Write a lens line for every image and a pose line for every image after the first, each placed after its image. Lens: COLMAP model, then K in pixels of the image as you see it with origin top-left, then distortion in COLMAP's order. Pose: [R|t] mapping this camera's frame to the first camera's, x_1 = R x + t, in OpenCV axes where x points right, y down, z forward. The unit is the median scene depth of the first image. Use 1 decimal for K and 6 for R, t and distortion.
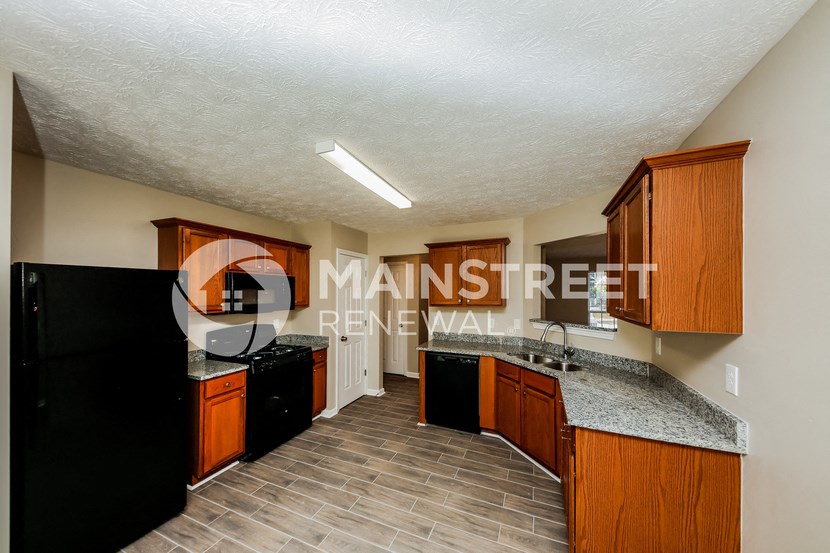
lens RADIAL K [[291.4, 0, 414.8], [0, 291.4, 294.4], [0, 0, 1]] dist [0.000366, 0.000003]
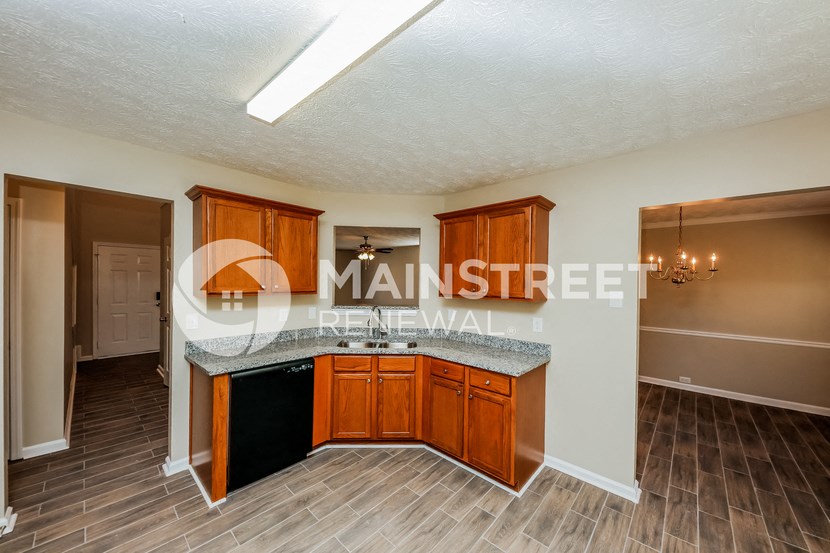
lens RADIAL K [[294.8, 0, 415.0], [0, 294.8, 276.5], [0, 0, 1]] dist [0.000112, -0.000016]
pose [[0.316552, 0.019615, 0.948372, -0.551725], [-0.013807, 0.999776, -0.016070, 0.002870], [-0.948475, -0.008008, 0.316752, 0.589828]]
